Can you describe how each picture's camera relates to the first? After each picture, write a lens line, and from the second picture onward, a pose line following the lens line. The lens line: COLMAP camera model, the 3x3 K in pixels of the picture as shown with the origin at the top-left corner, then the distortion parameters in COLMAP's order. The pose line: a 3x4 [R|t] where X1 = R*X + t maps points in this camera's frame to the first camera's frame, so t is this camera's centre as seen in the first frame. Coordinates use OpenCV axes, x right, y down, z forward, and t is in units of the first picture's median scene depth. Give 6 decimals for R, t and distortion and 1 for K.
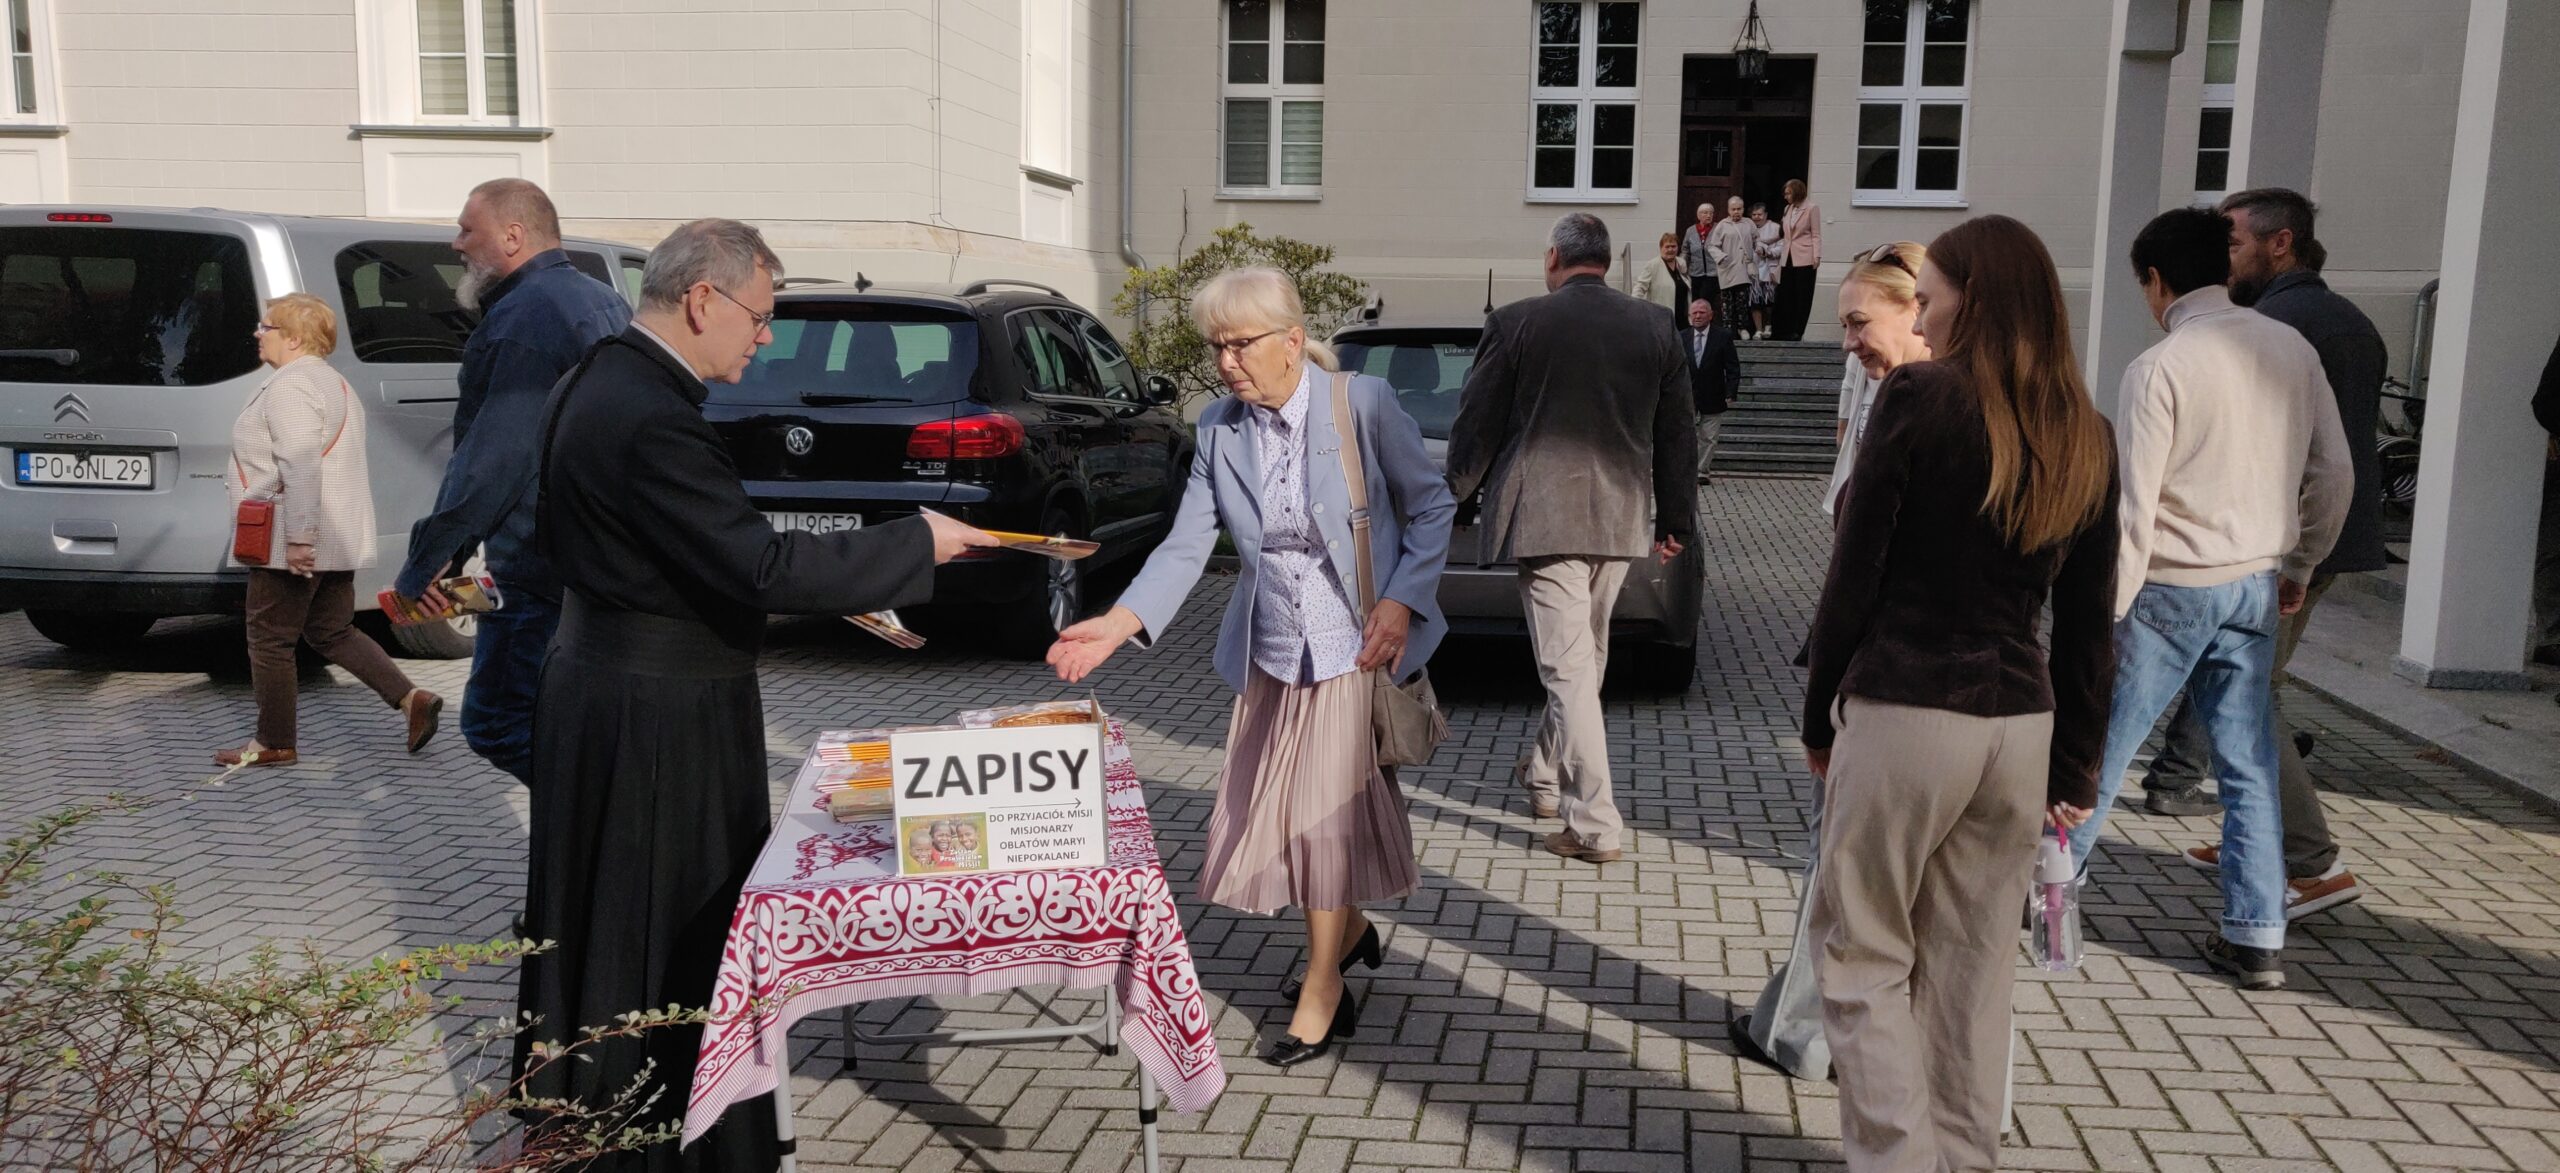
lens RADIAL K [[1716.6, 0, 1280.0], [0, 1716.6, 586.5], [0, 0, 1]] dist [0.002872, 0.002884]
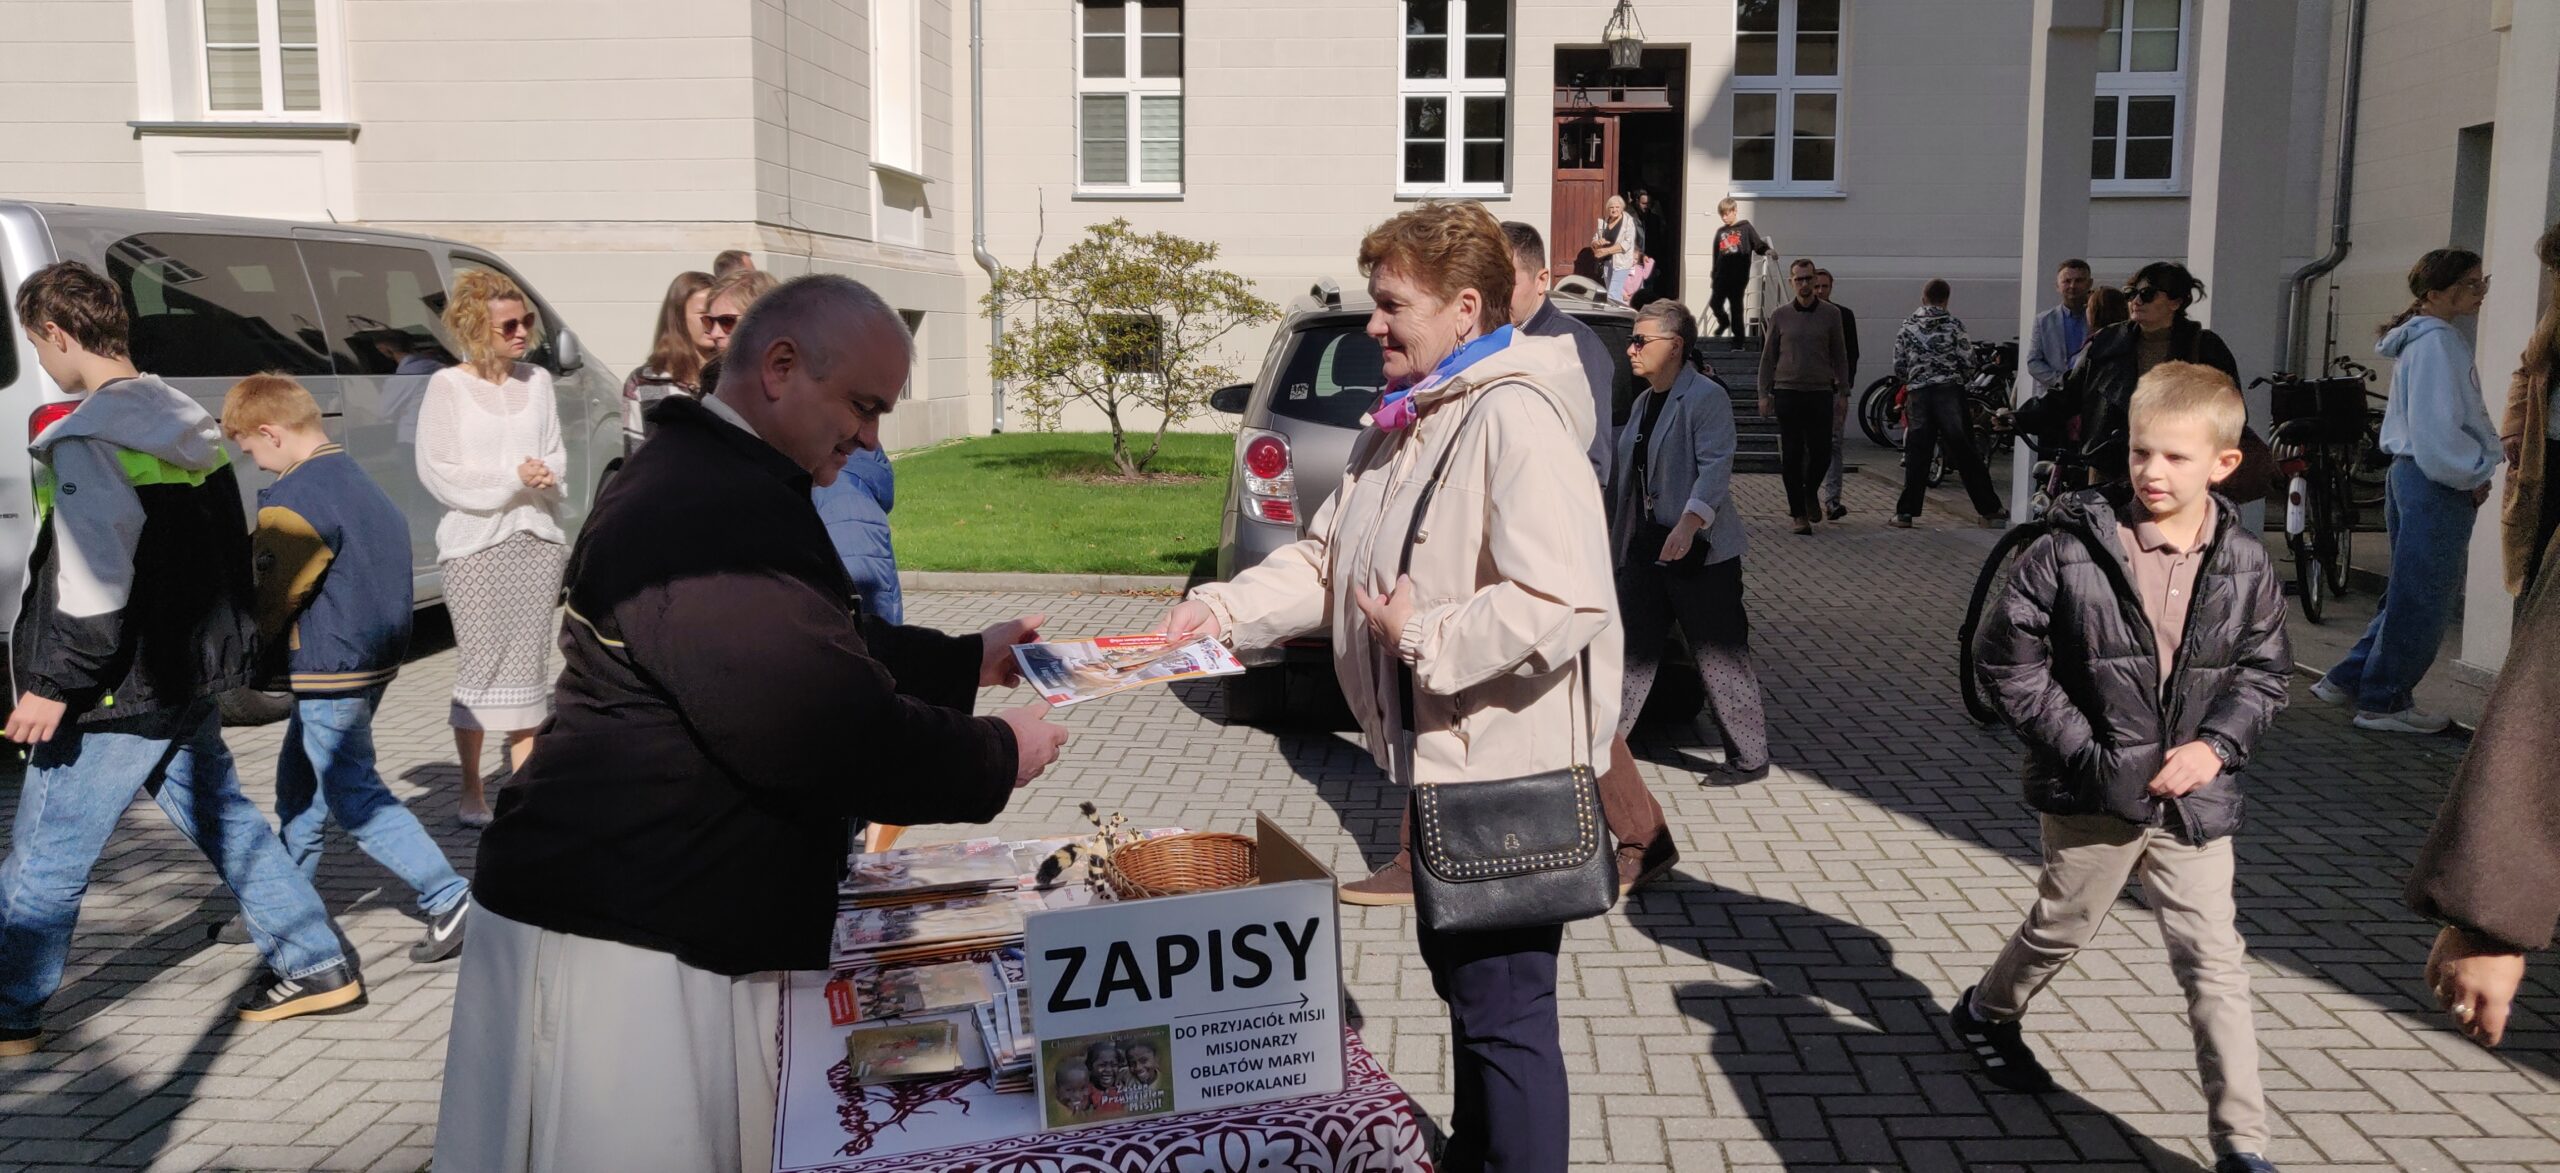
lens RADIAL K [[1755.7, 0, 1280.0], [0, 1755.7, 586.5], [0, 0, 1]] dist [-0.004158, -0.002477]
pose [[0.996311, -0.027061, 0.081441, -0.098132], [0.027508, 0.999612, -0.004373, -0.016427], [-0.081291, 0.006597, 0.996669, 0.182745]]
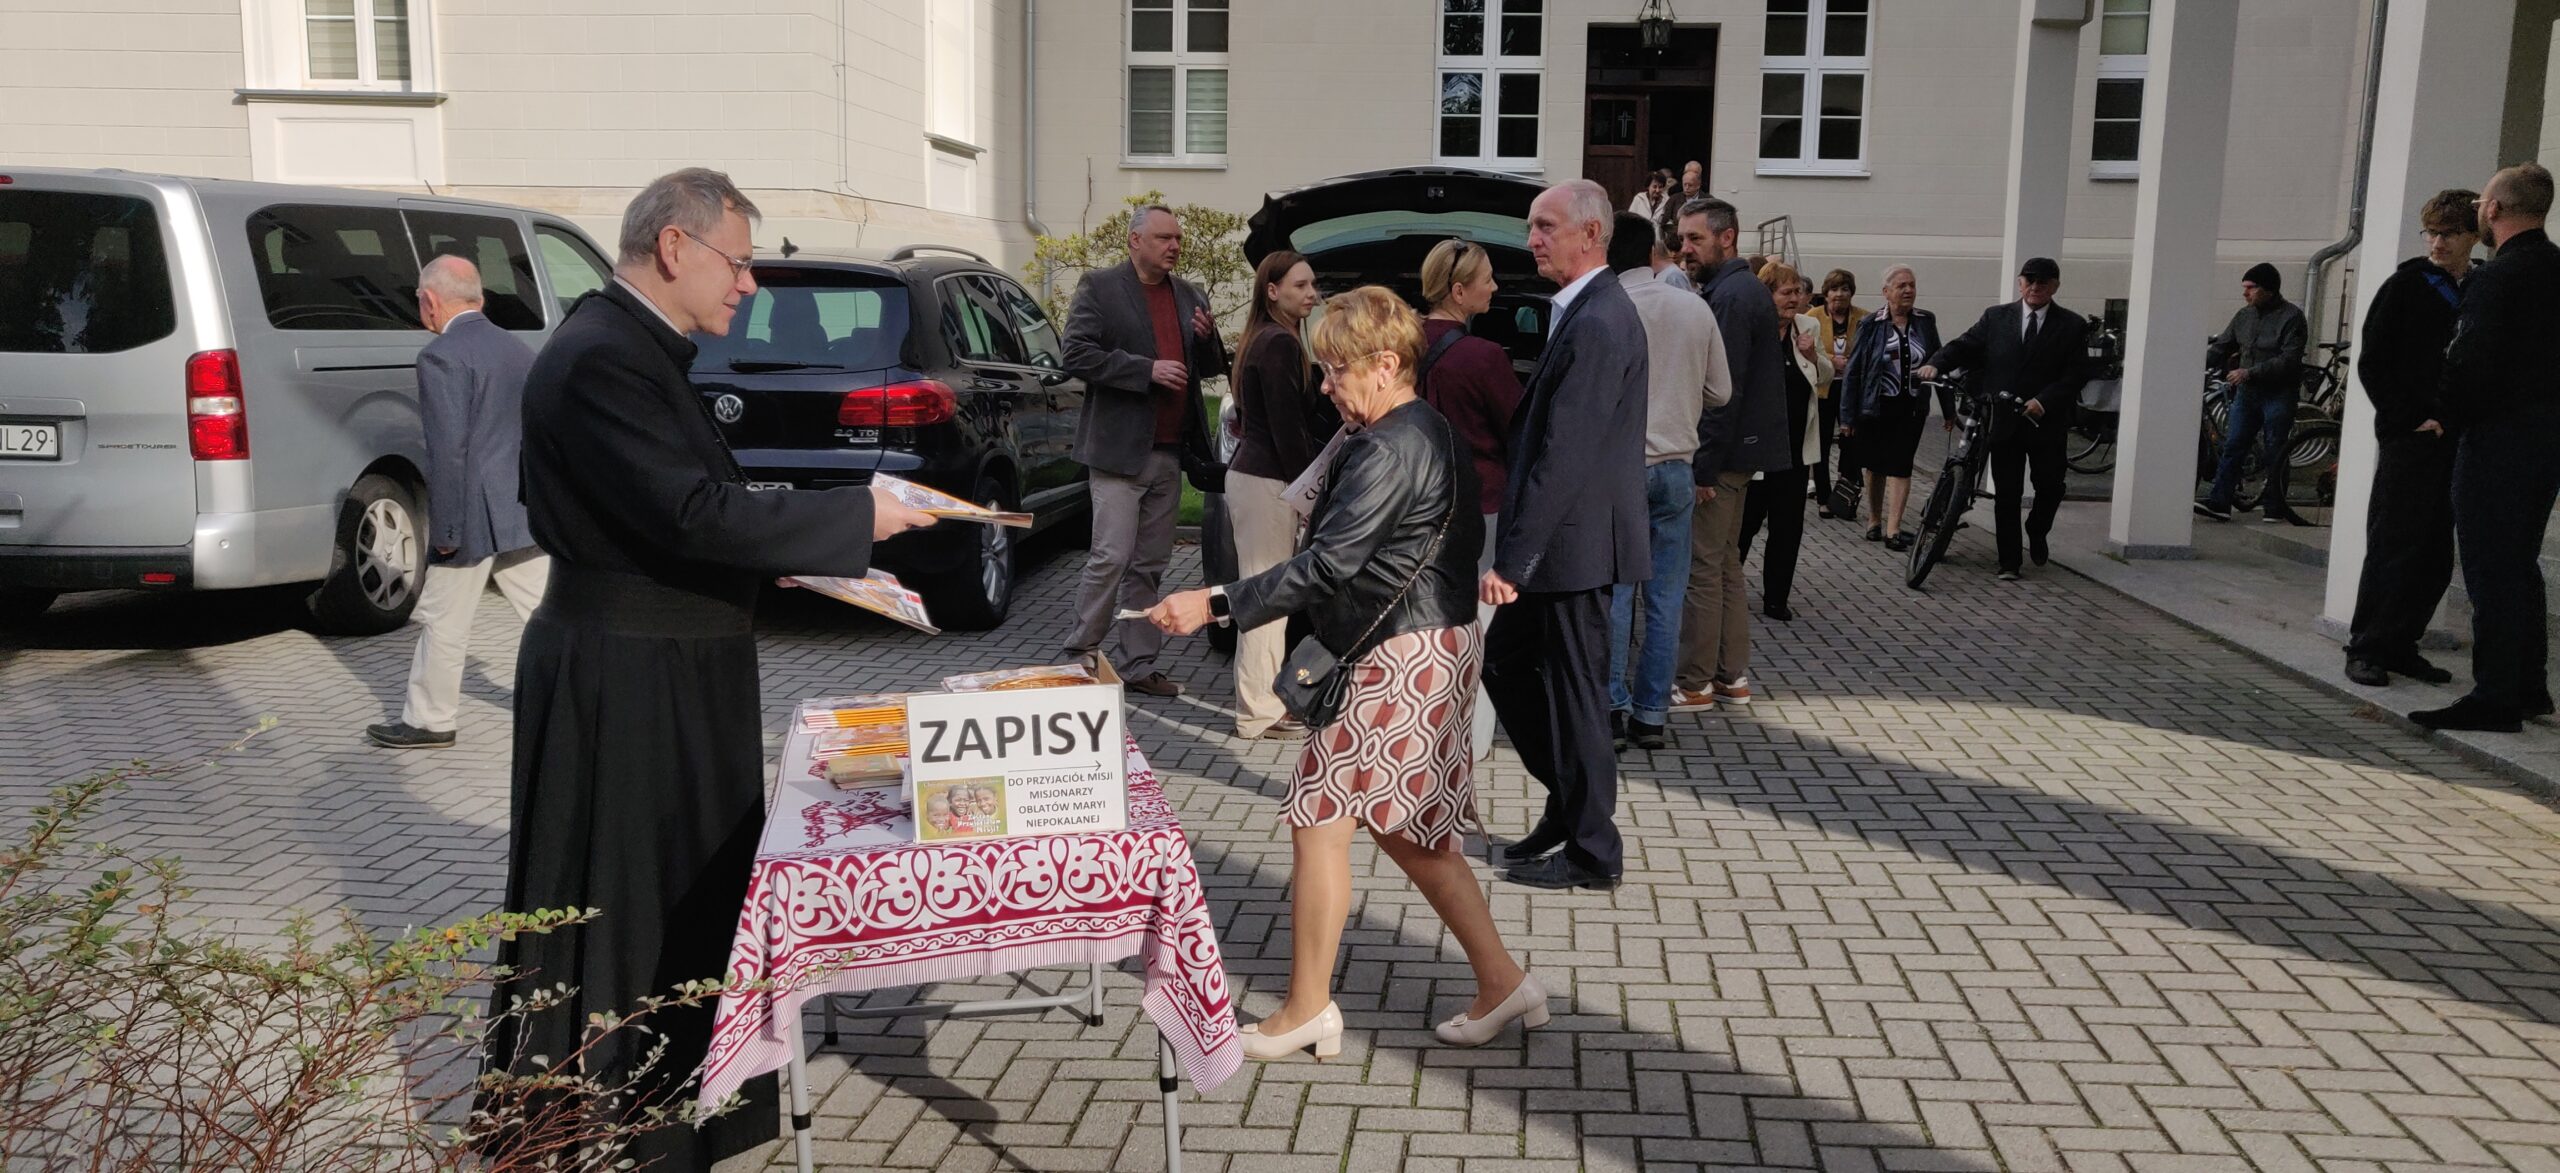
lens RADIAL K [[1723.3, 0, 1235.6], [0, 1723.3, 575.2], [0, 0, 1]] dist [0.005438, 0.001404]
pose [[0.999492, -0.006597, 0.031196, -0.038338], [0.006307, 0.999936, 0.009391, 0.005038], [-0.031256, -0.009190, 0.999469, 0.010584]]
